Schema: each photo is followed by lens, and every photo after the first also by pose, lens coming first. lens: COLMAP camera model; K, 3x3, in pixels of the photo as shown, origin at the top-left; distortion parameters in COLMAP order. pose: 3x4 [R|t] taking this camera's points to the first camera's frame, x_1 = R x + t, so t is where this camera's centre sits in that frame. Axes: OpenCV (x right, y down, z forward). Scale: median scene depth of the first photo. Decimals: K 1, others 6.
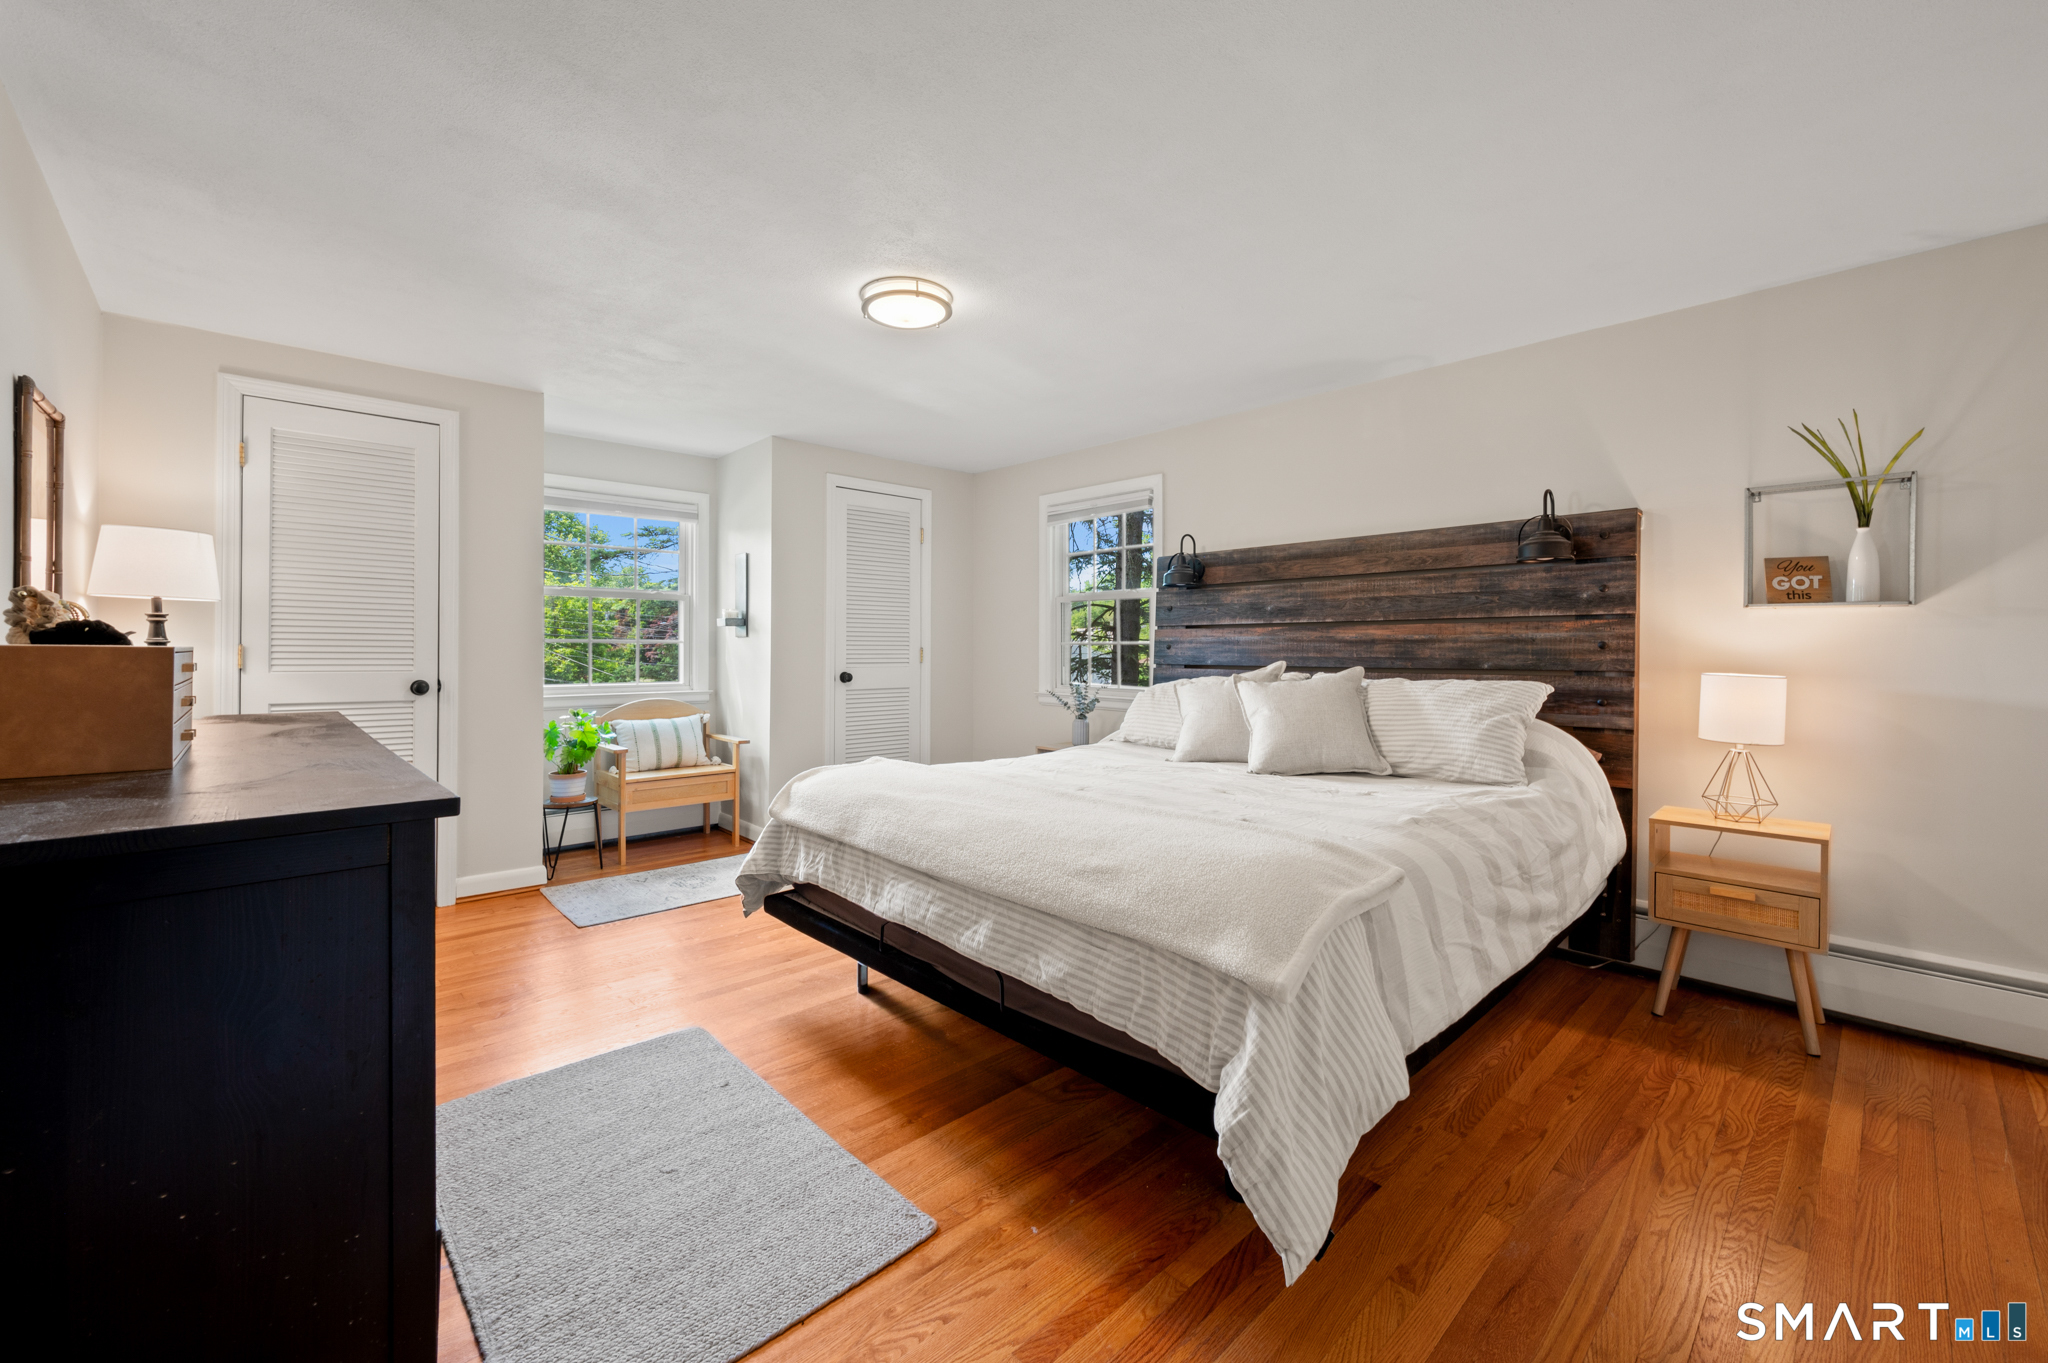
lens RADIAL K [[821.2, 0, 986.6], [0, 821.2, 649.4], [0, 0, 1]] dist [0.013508, -0.000111]
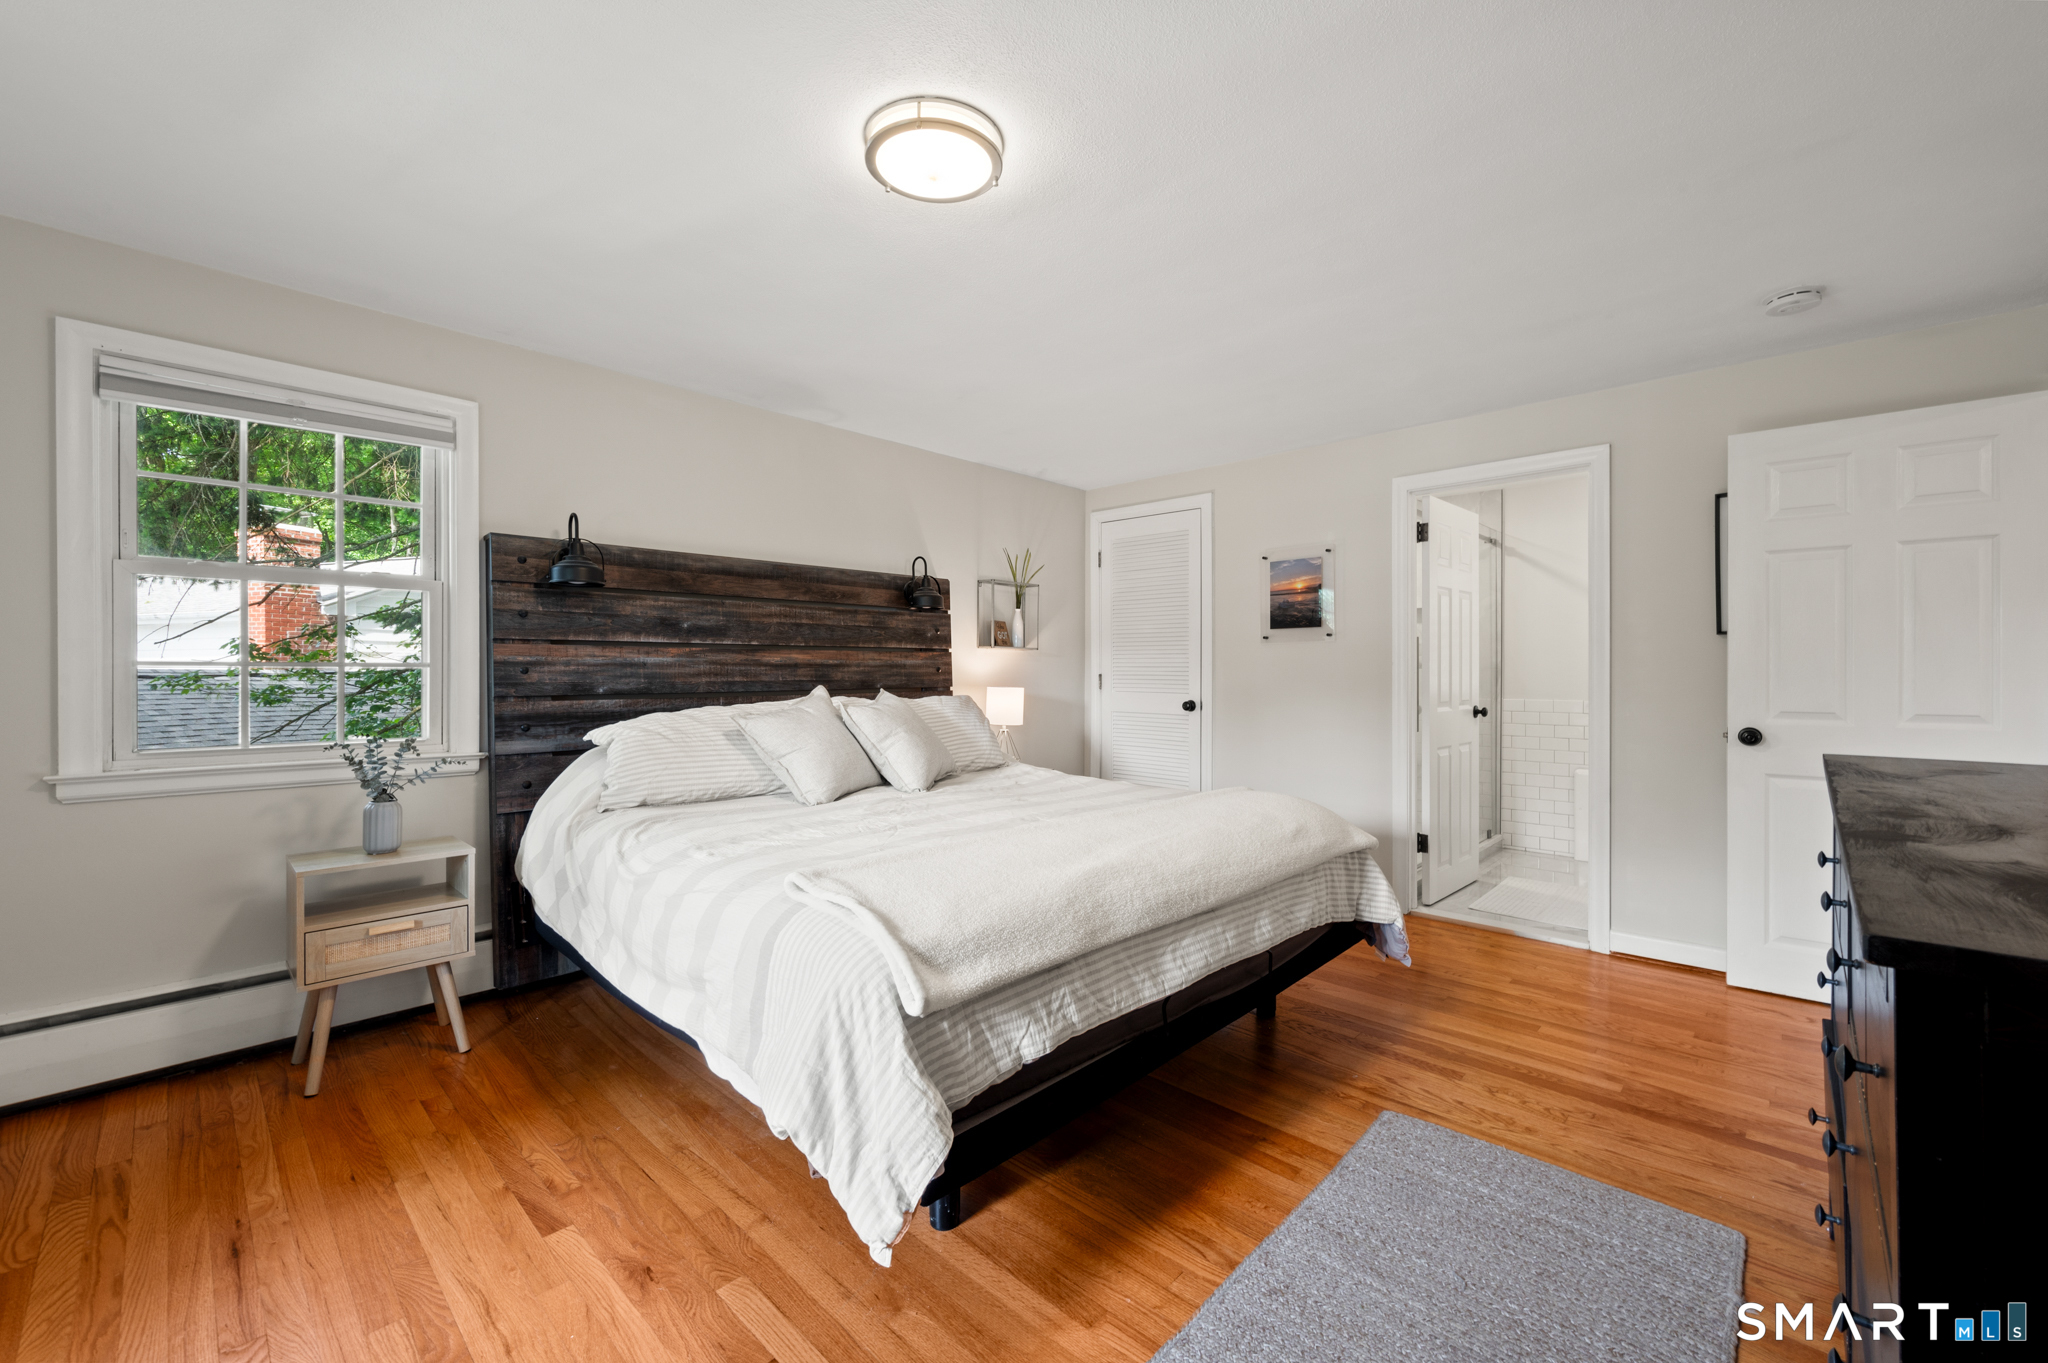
lens RADIAL K [[827.1, 0, 1070.3], [0, 827.1, 677.1], [0, 0, 1]] dist [-0.001726, -0.000067]
pose [[-0.105463, -0.007733, 0.994393, -0.618773], [0.001807, 0.999967, 0.007968, -0.002851], [-0.994422, 0.002637, -0.105445, 0.773732]]
